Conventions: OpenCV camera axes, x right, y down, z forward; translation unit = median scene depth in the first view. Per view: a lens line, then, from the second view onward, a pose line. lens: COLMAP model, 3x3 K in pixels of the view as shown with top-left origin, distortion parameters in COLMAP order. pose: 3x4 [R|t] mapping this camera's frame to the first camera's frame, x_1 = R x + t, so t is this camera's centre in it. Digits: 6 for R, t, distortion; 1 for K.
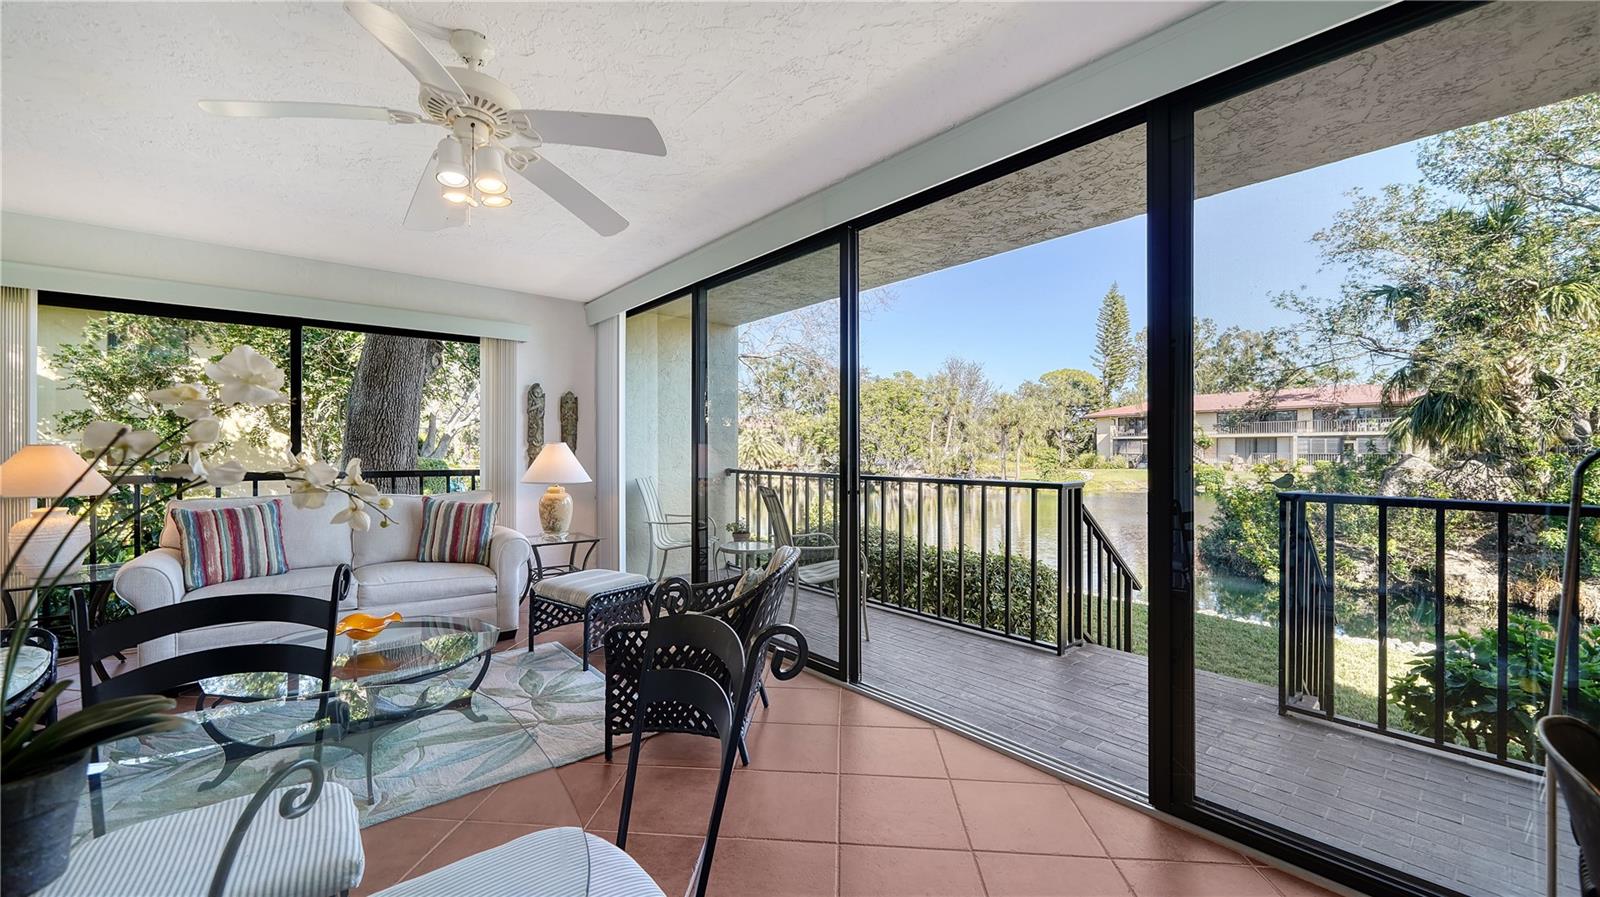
lens RADIAL K [[613.6, 0, 800.4], [0, 613.6, 454.8], [0, 0, 1]] dist [0.000173, -0.002655]
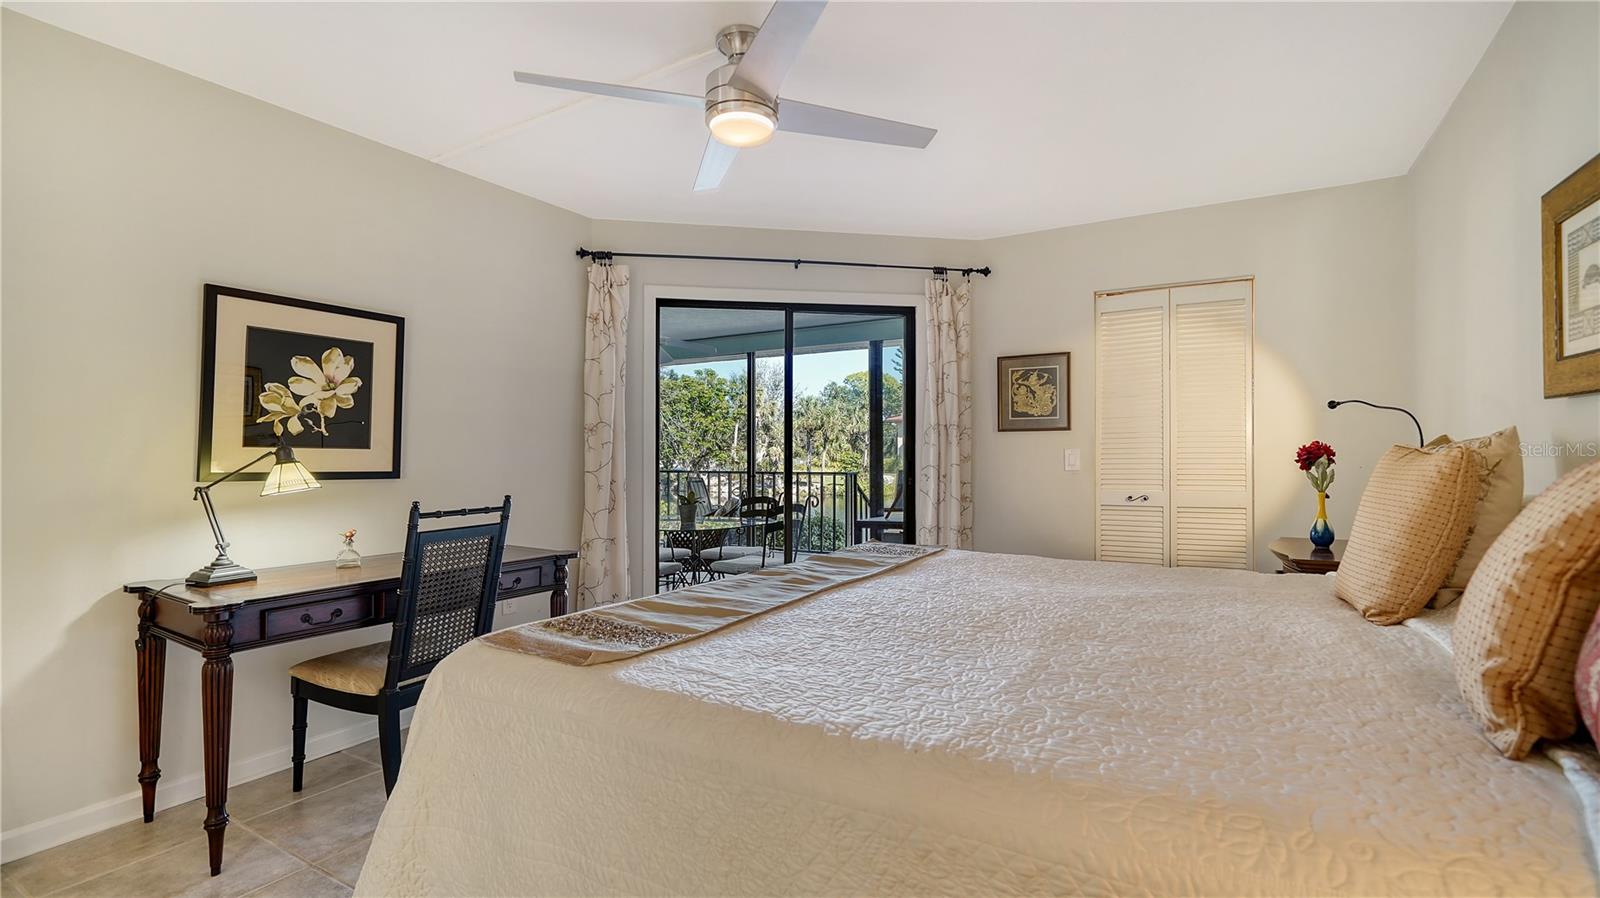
lens RADIAL K [[718.2, 0, 800.0], [0, 718.2, 449.0], [0, 0, 1]] dist [0.000961, 0.000066]
pose [[0.952643, -0.000704, 0.304089, -0.109914], [0.005552, 0.999871, -0.015077, 0.001464], [-0.304039, 0.016052, 0.952524, -0.300912]]
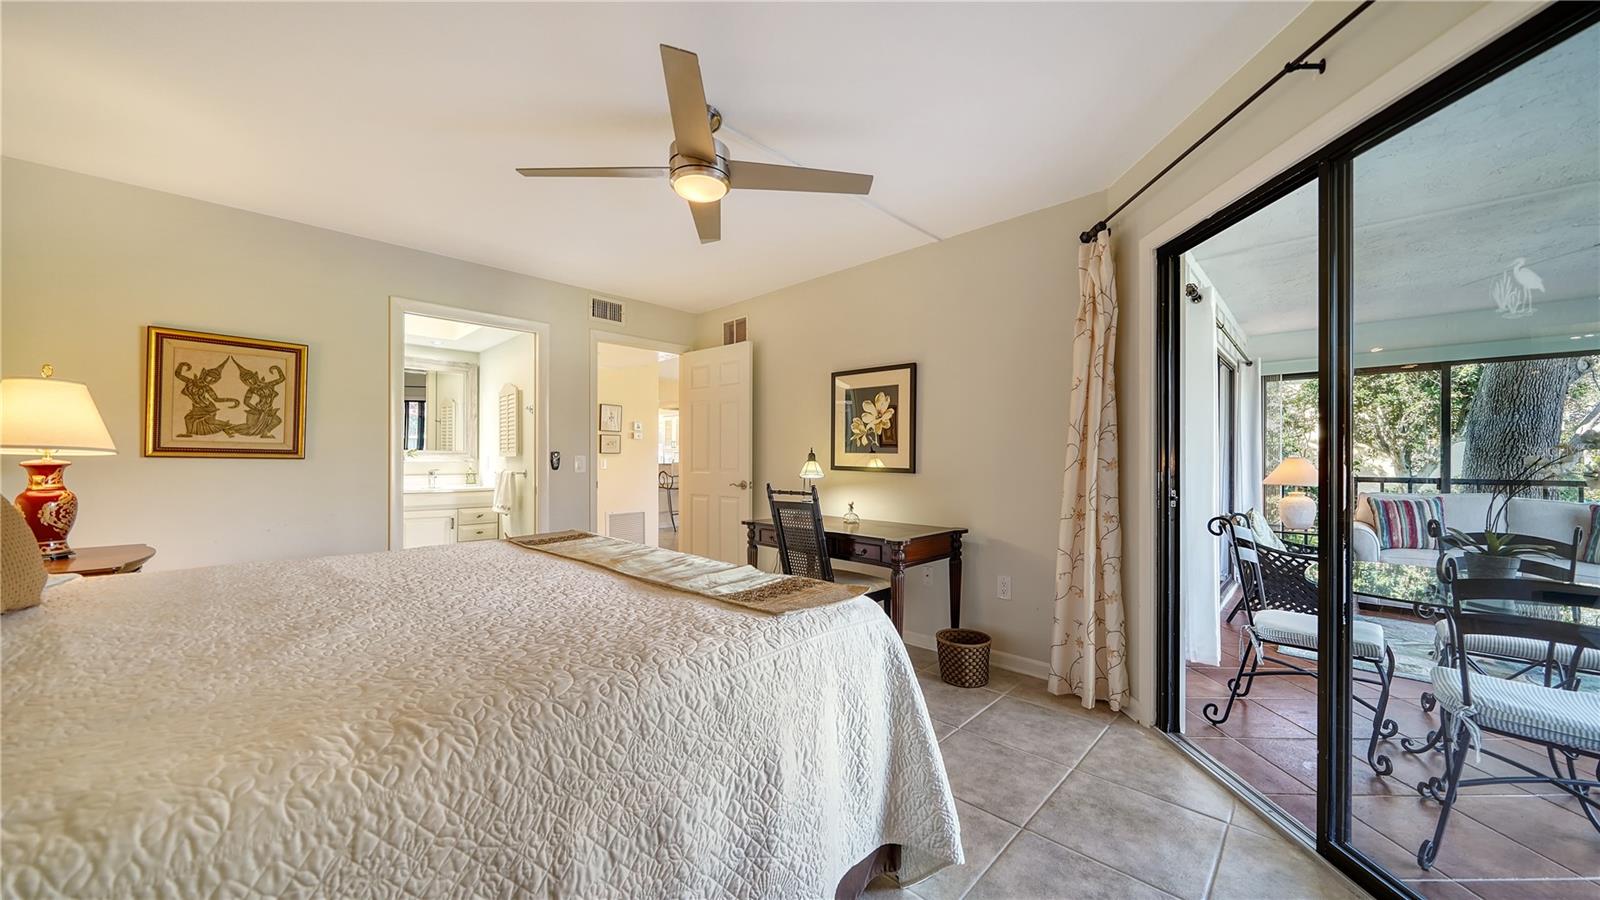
lens RADIAL K [[556.9, 0, 802.4], [0, 556.9, 456.0], [0, 0, 1]] dist [-0.000498, -0.000043]
pose [[0.101781, -0.004589, -0.994796, 0.064452], [-0.010108, 0.999933, -0.005647, 0.000624], [0.994755, 0.010630, 0.101728, -0.144522]]
